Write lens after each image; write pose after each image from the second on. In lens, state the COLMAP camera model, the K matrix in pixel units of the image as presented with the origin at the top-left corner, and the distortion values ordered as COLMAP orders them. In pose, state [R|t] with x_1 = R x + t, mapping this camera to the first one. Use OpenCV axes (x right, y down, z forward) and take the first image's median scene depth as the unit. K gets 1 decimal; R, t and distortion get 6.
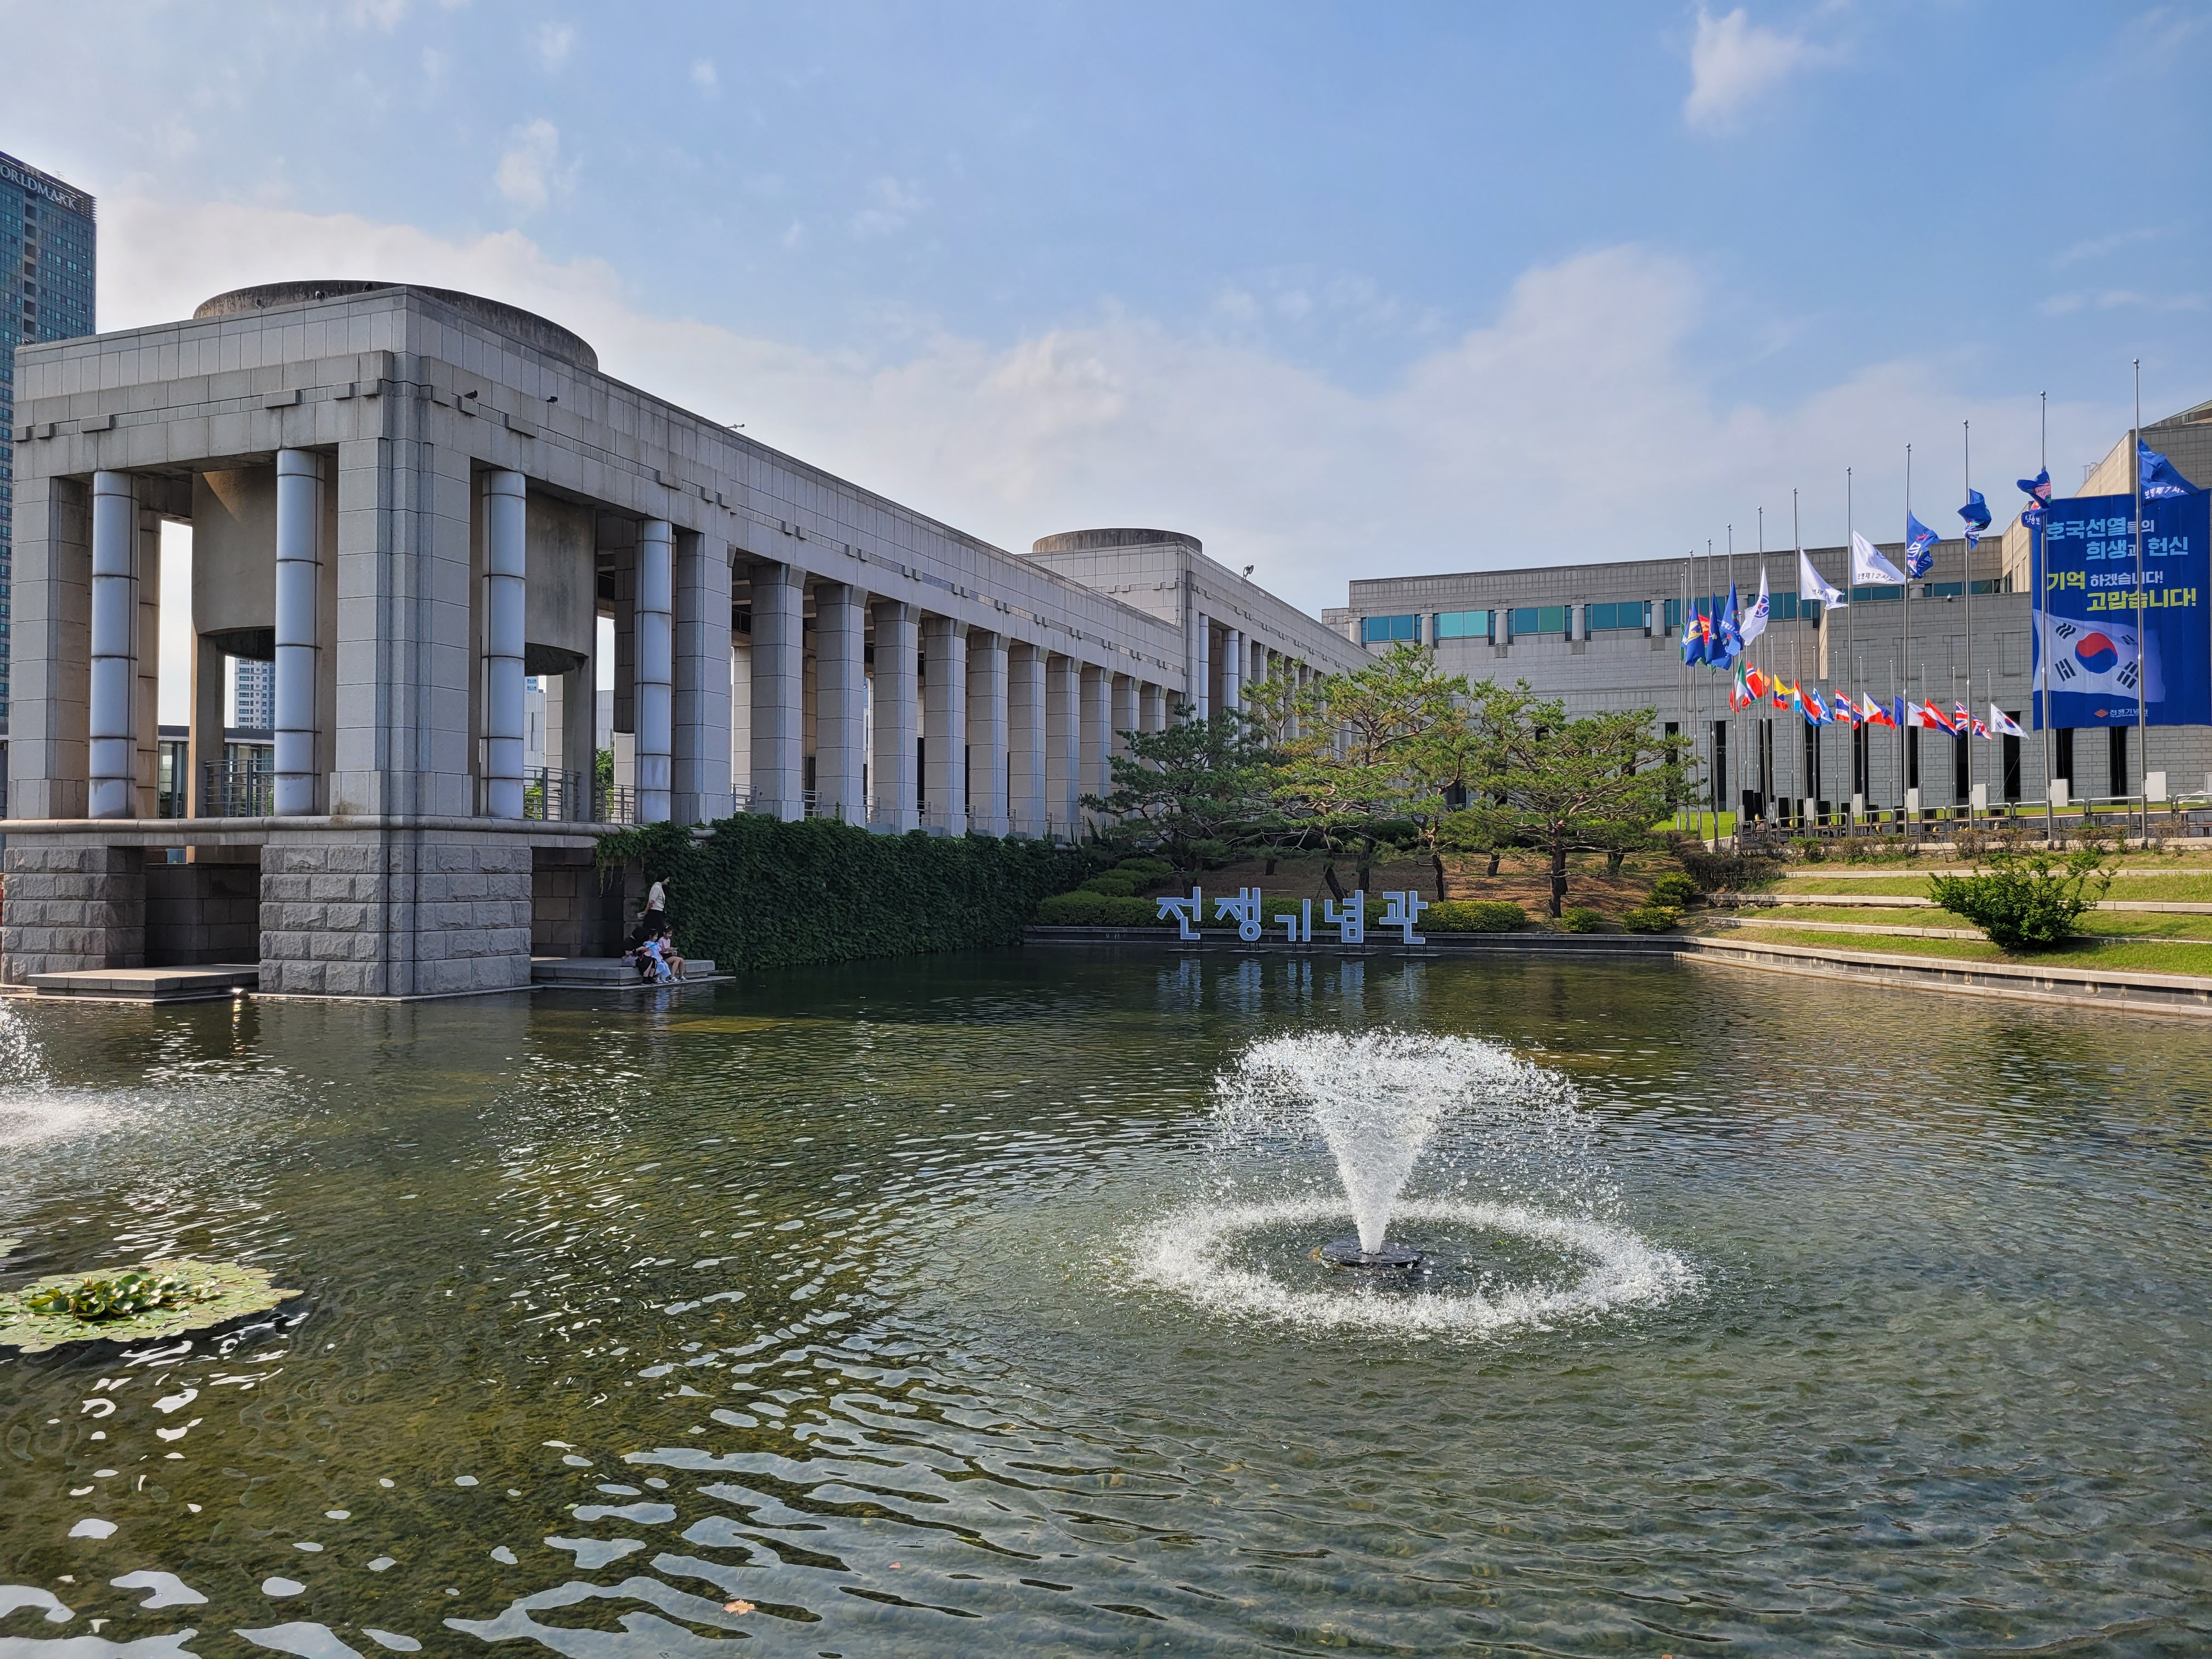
lens RADIAL K [[1648.5, 0, 1117.6], [0, 1648.5, 830.9], [0, 0, 1]] dist [0.060119, -0.053601]
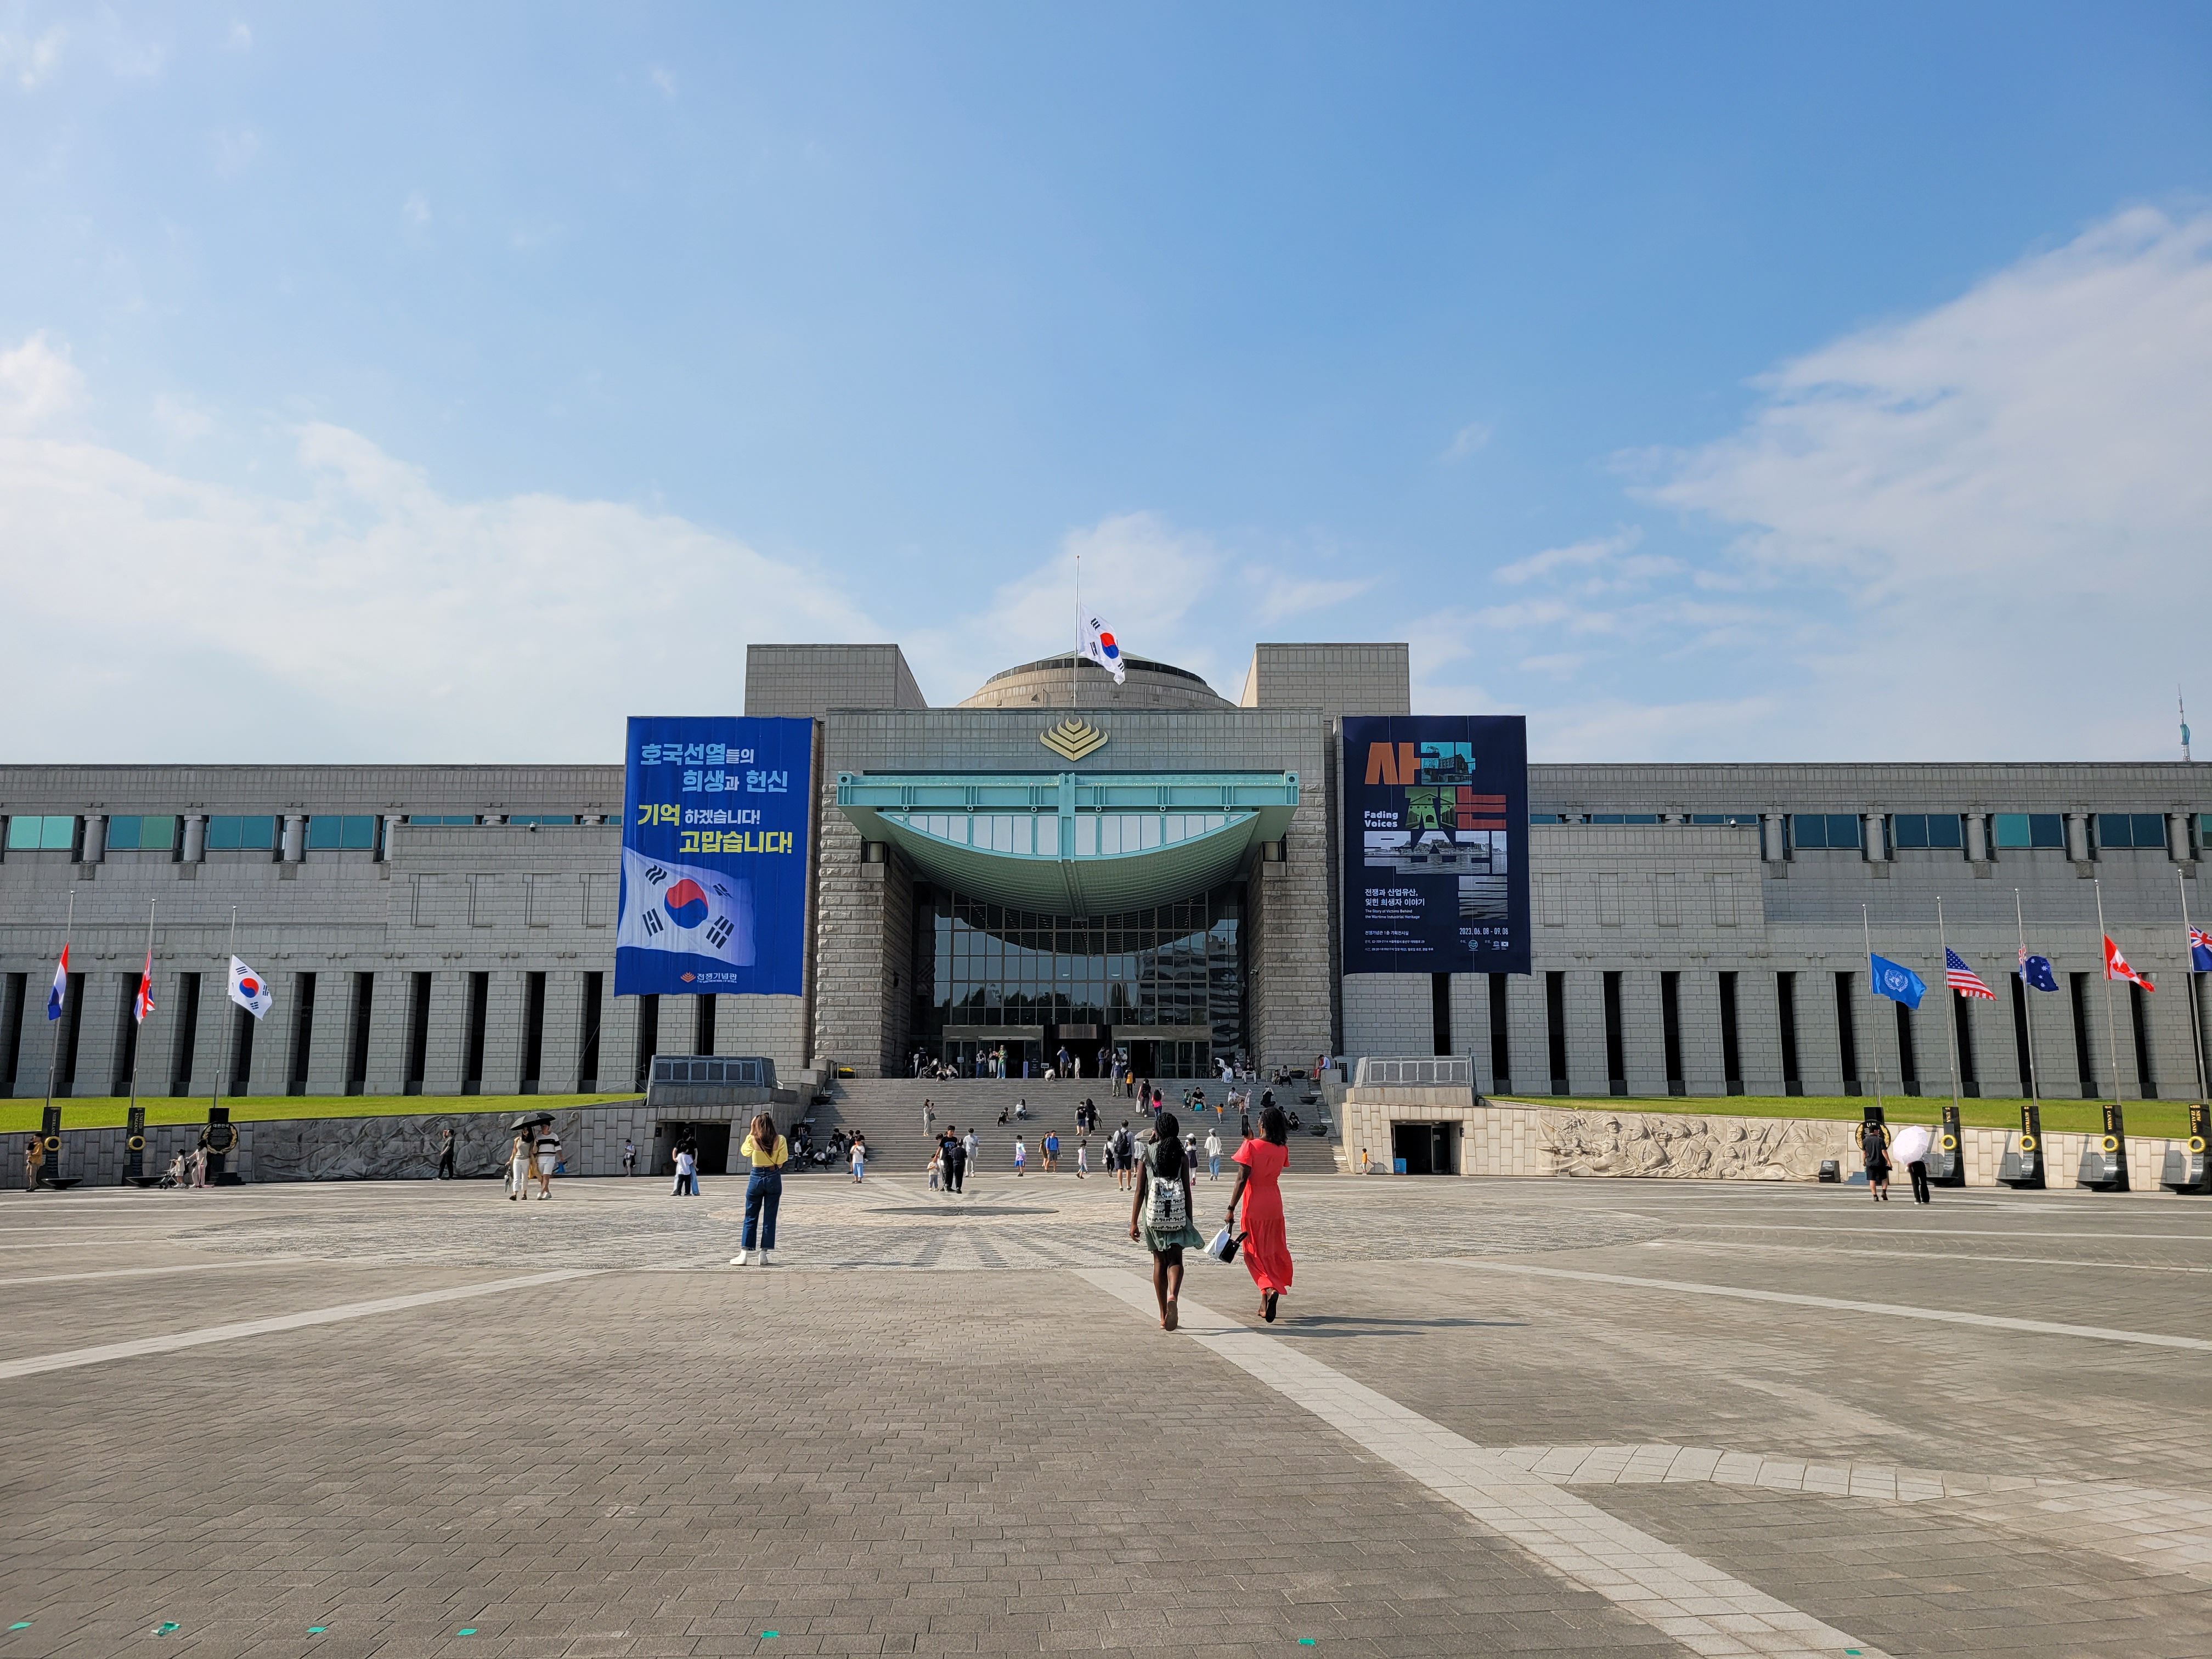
lens RADIAL K [[1662.4, 0, 1115.8], [0, 1662.4, 860.7], [0, 0, 1]] dist [0.068652, -0.057584]
pose [[0.929786, 0.057676, 0.363554, 0.482372], [-0.008498, 0.990749, -0.135443, -0.018026], [-0.368003, 0.122844, 0.921674, 0.164560]]
